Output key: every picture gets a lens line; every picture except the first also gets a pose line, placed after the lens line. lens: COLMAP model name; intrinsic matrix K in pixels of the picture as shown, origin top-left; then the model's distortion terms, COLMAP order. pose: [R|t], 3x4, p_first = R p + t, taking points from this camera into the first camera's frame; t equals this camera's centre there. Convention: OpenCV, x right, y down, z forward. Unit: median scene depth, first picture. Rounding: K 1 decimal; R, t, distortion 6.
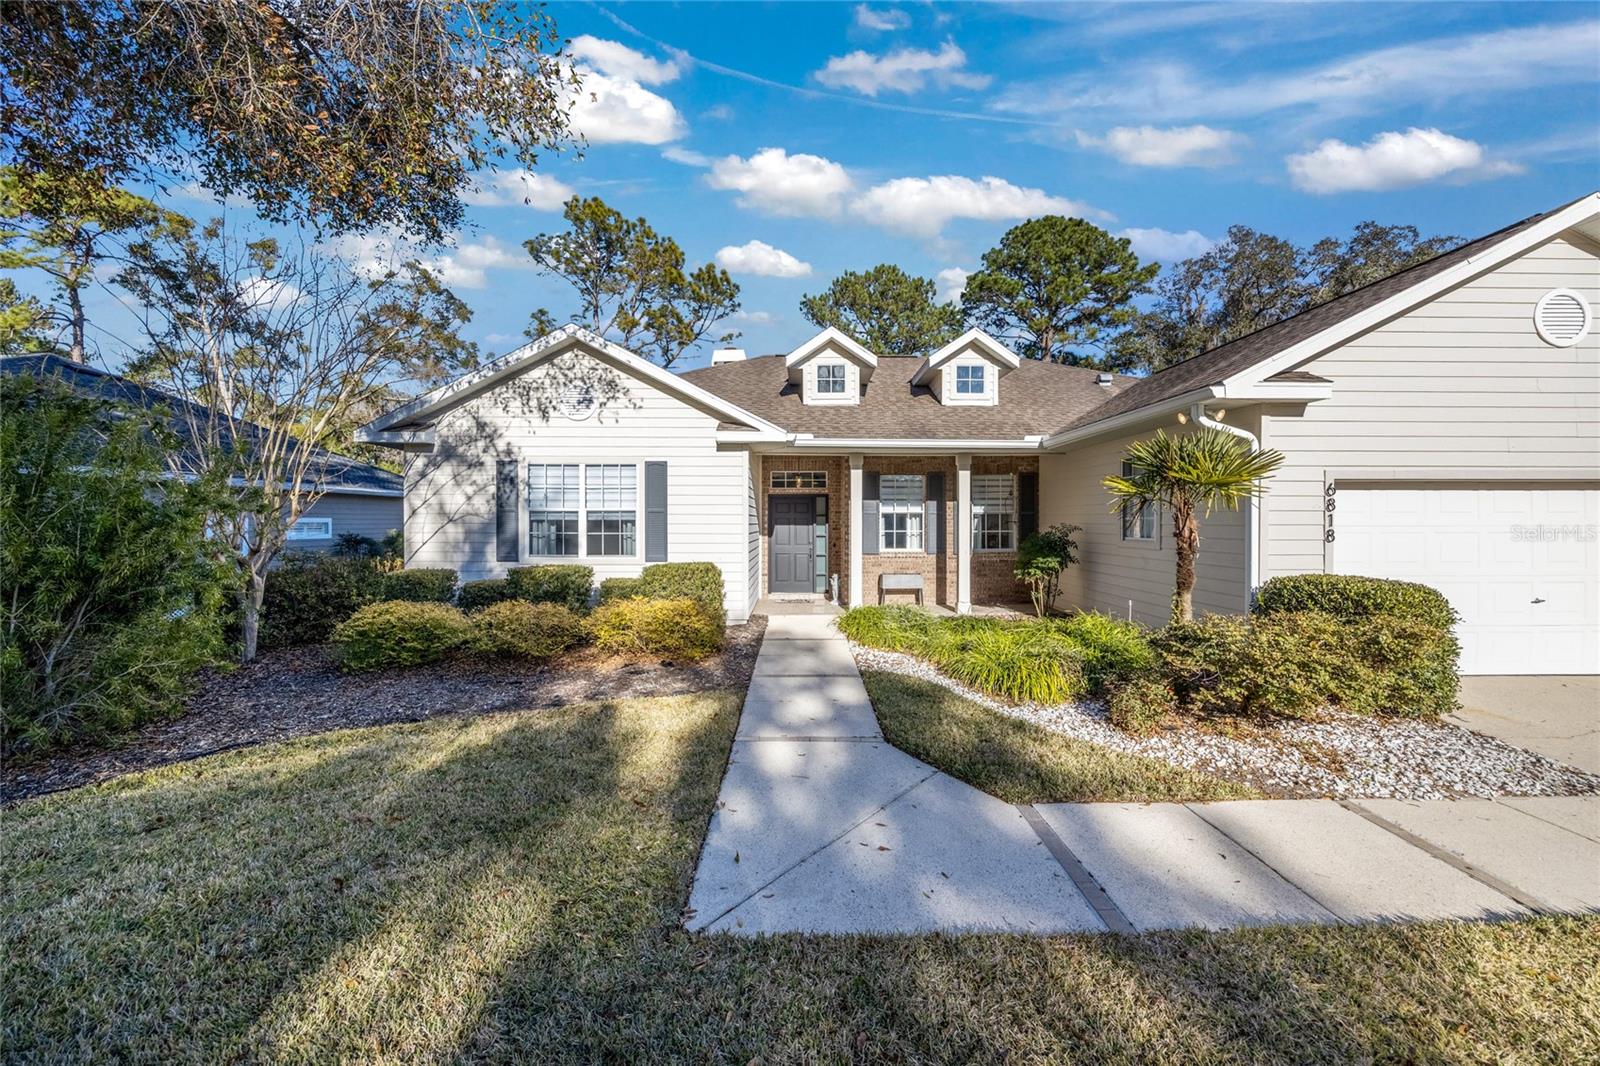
lens RADIAL K [[613.3, 0, 805.5], [0, 613.3, 528.2], [0, 0, 1]] dist [-0.002320, 0.000489]
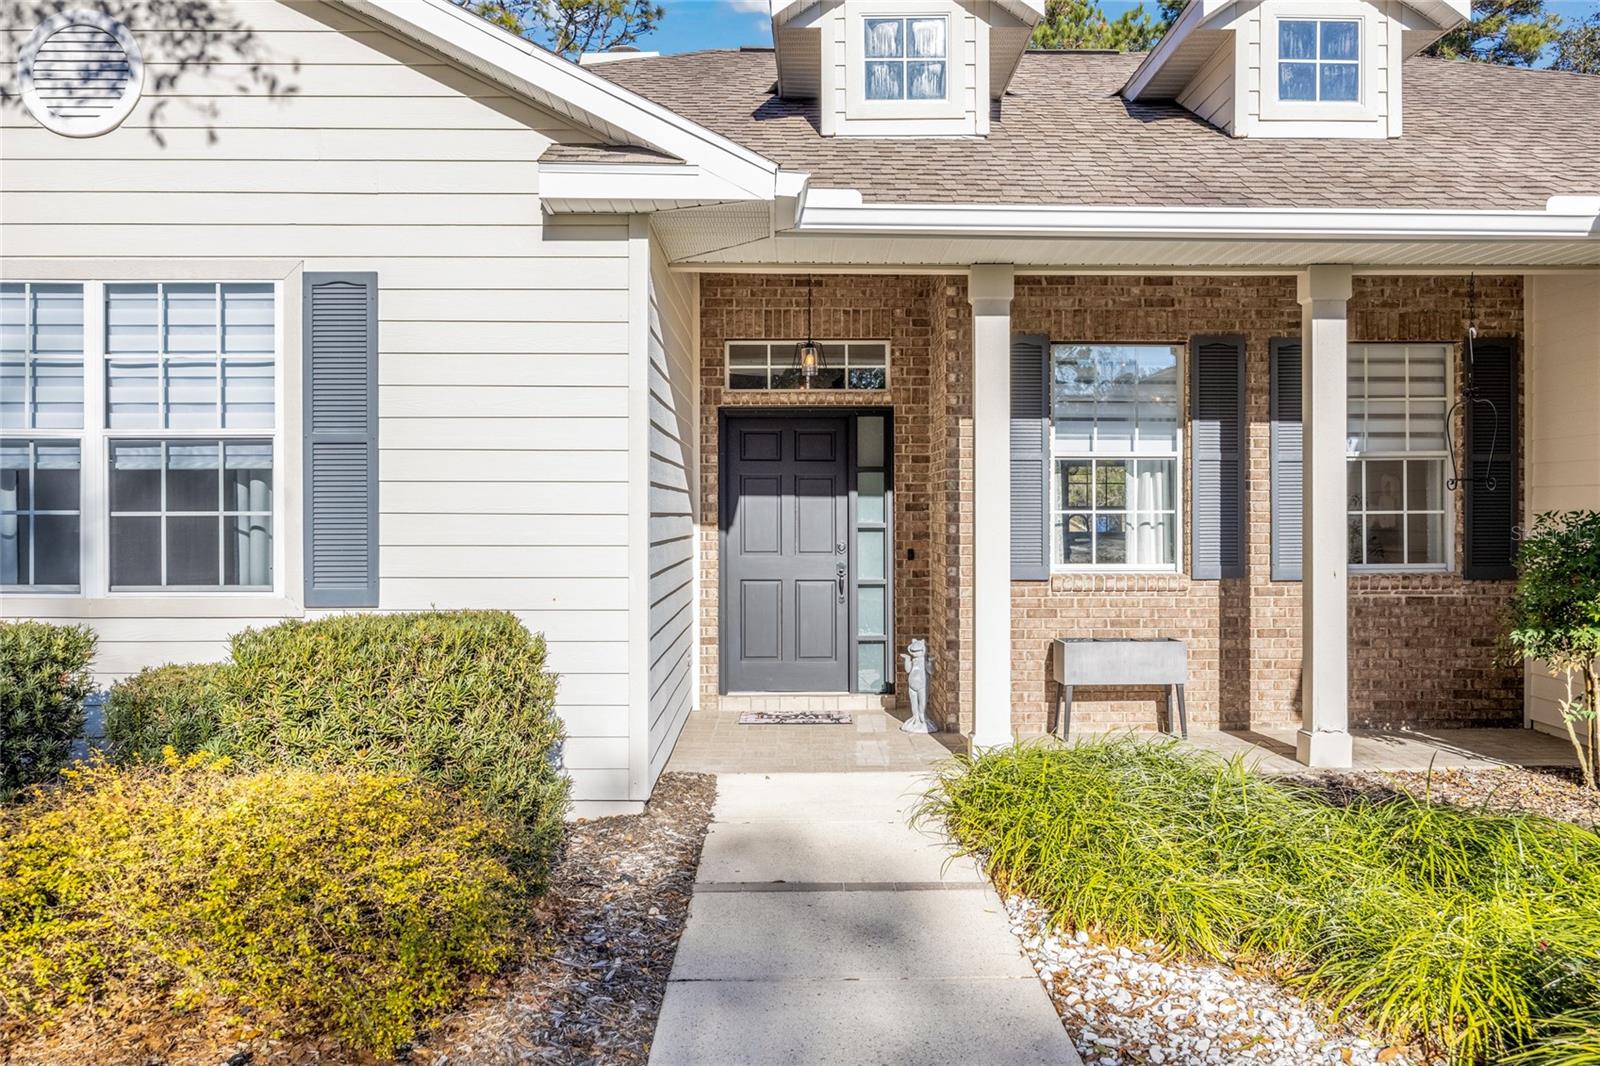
lens RADIAL K [[1252.5, 0, 800.2], [0, 1252.5, 521.7], [0, 0, 1]] dist [0.002407, -0.003087]
pose [[0.999996, -0.000513, -0.002832, -0.014573], [0.000505, 0.999997, -0.002592, 0.012380], [0.002833, 0.002591, 0.999993, 0.330475]]
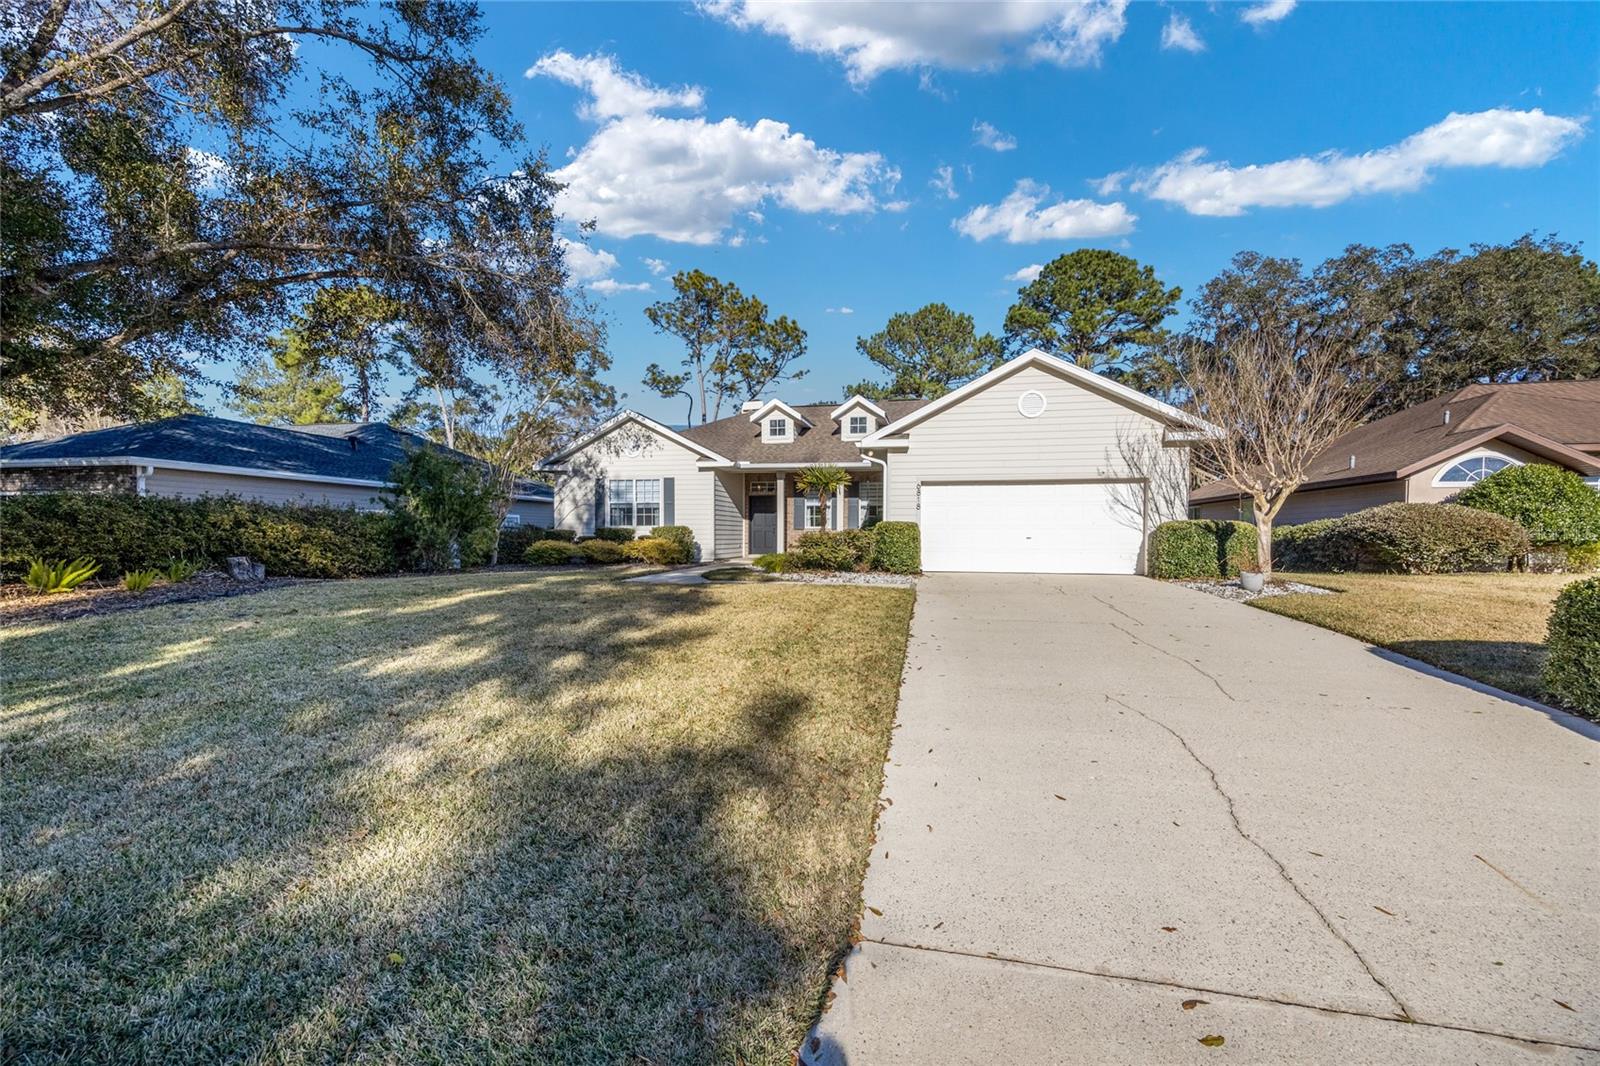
lens RADIAL K [[613.3, 0, 806.0], [0, 613.3, 554.5], [0, 0, 1]] dist [-0.002320, 0.000489]
pose [[0.977959, 0.009954, -0.208559, 0.507442], [-0.005614, 0.999755, 0.021393, 0.078784], [0.208721, -0.019751, 0.977776, -0.707801]]
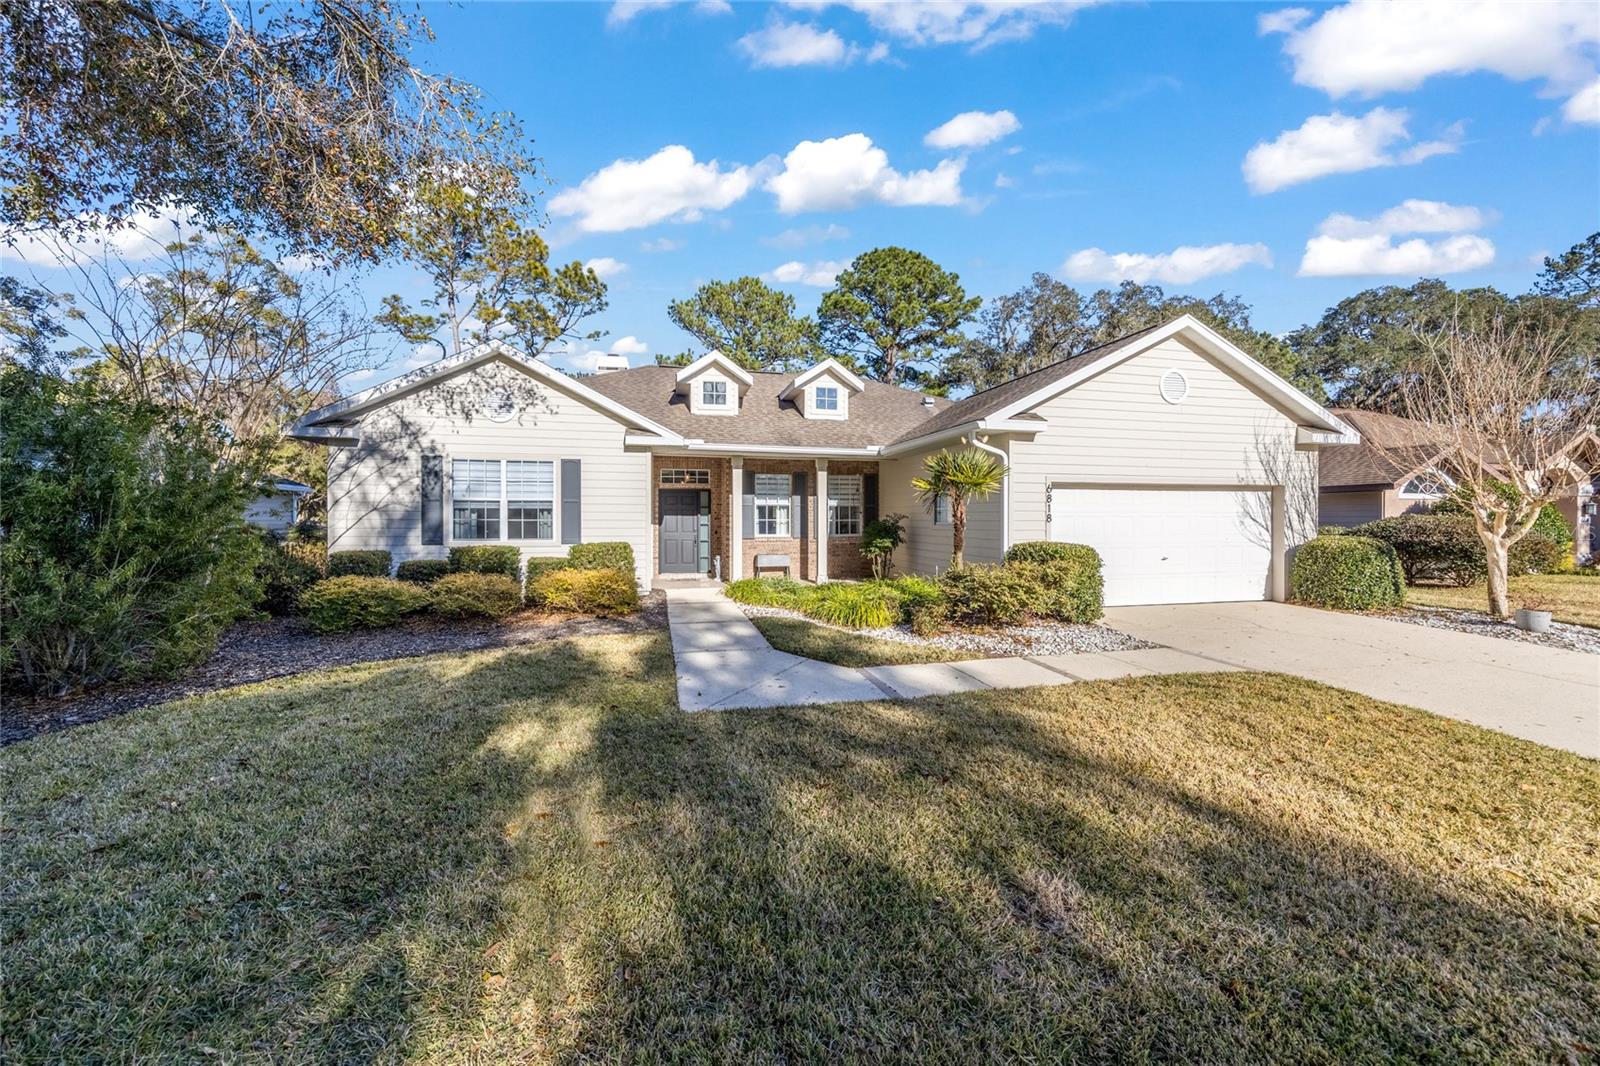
lens RADIAL K [[613.3, 0, 801.3], [0, 613.3, 520.6], [0, 0, 1]] dist [-0.002320, 0.000489]
pose [[0.975342, 0.000356, 0.220700, -0.060057], [0.001563, 0.999962, -0.008521, 0.017139], [-0.220695, 0.008656, 0.975304, -0.216049]]
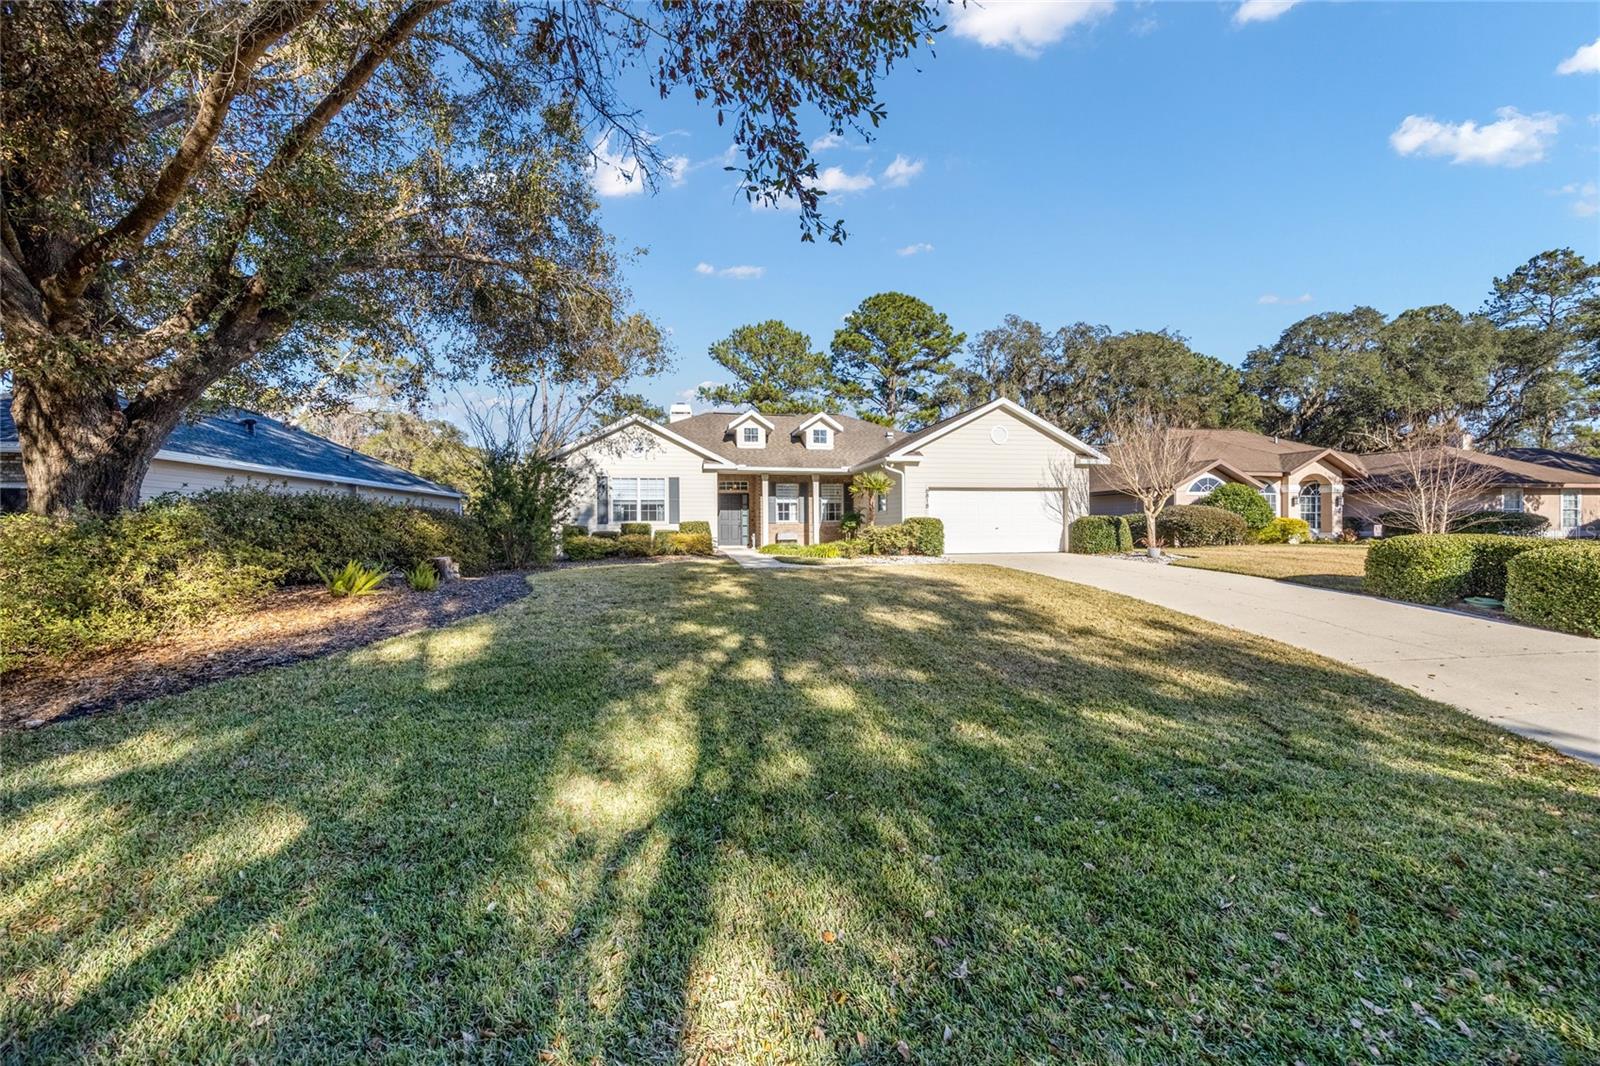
lens RADIAL K [[613.3, 0, 804.5], [0, 613.3, 517.3], [0, 0, 1]] dist [-0.002320, 0.000489]
pose [[0.983347, -0.004424, 0.181684, -0.156626], [0.008860, 0.999682, -0.023611, 0.073447], [-0.181522, 0.024828, 0.983073, -1.019551]]
